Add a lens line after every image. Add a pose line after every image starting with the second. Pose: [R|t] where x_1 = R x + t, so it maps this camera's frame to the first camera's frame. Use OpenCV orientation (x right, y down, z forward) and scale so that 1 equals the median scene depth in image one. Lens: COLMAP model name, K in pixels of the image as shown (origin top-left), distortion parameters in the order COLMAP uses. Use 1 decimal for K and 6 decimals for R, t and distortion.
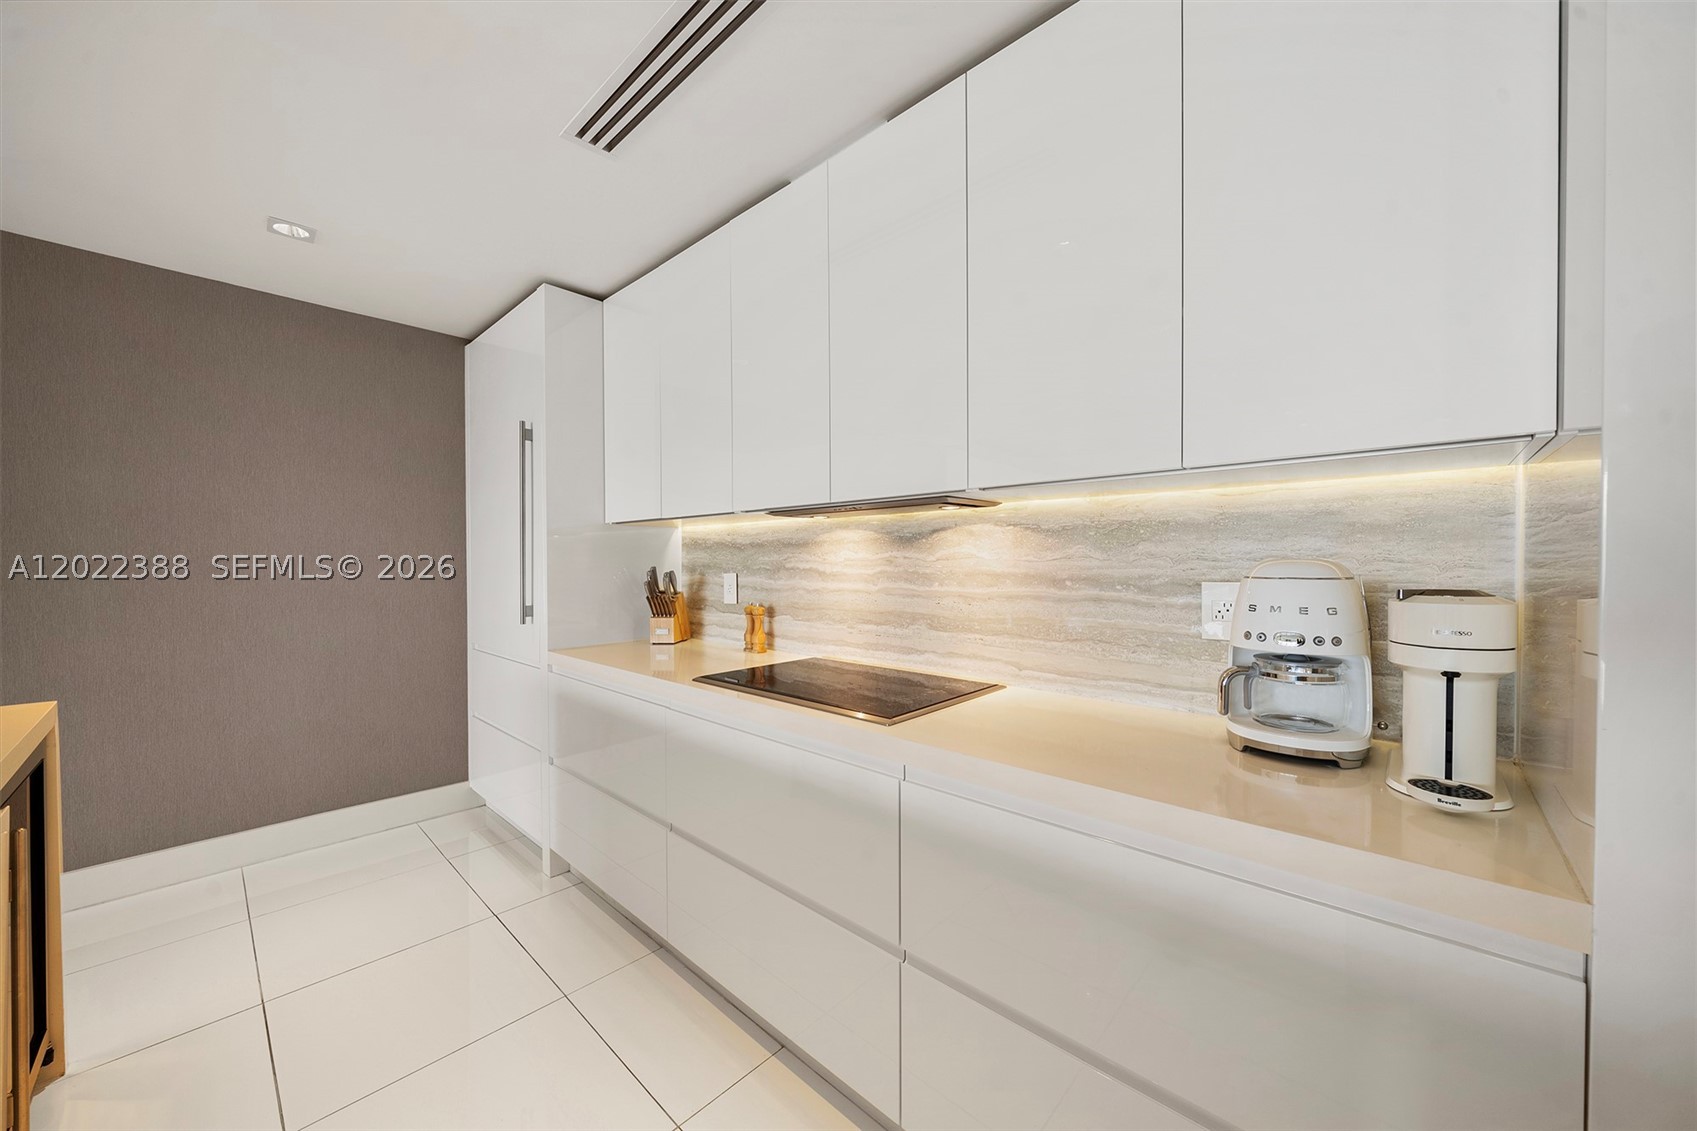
lens RADIAL K [[627.7, 0, 824.1], [0, 627.7, 554.5], [0, 0, 1]] dist [-0.028309, -0.000014]
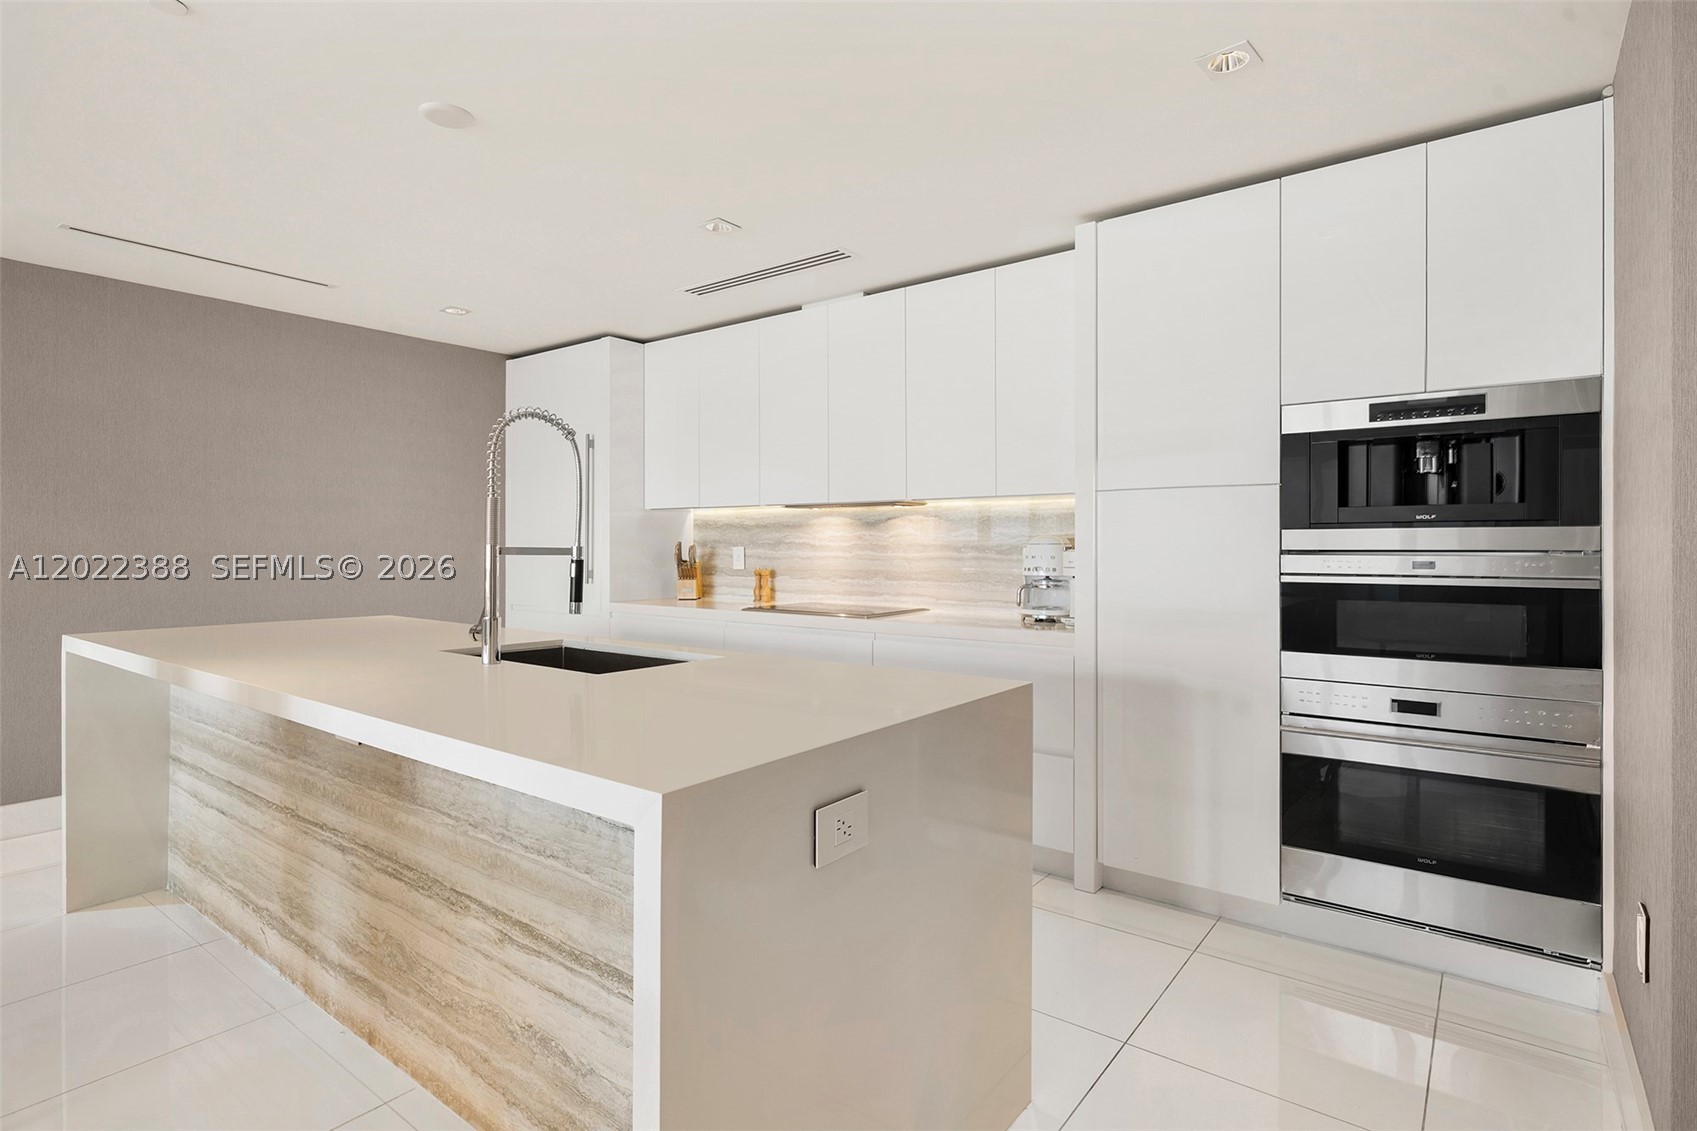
lens RADIAL K [[784.2, 0, 847.8], [0, 784.2, 534.2], [0, 0, 1]] dist [-0.000556, -0.000031]
pose [[0.991290, -0.002671, 0.131666, -0.168224], [0.001683, 0.999970, 0.007615, -0.011651], [-0.131683, -0.007327, 0.991265, -0.856002]]
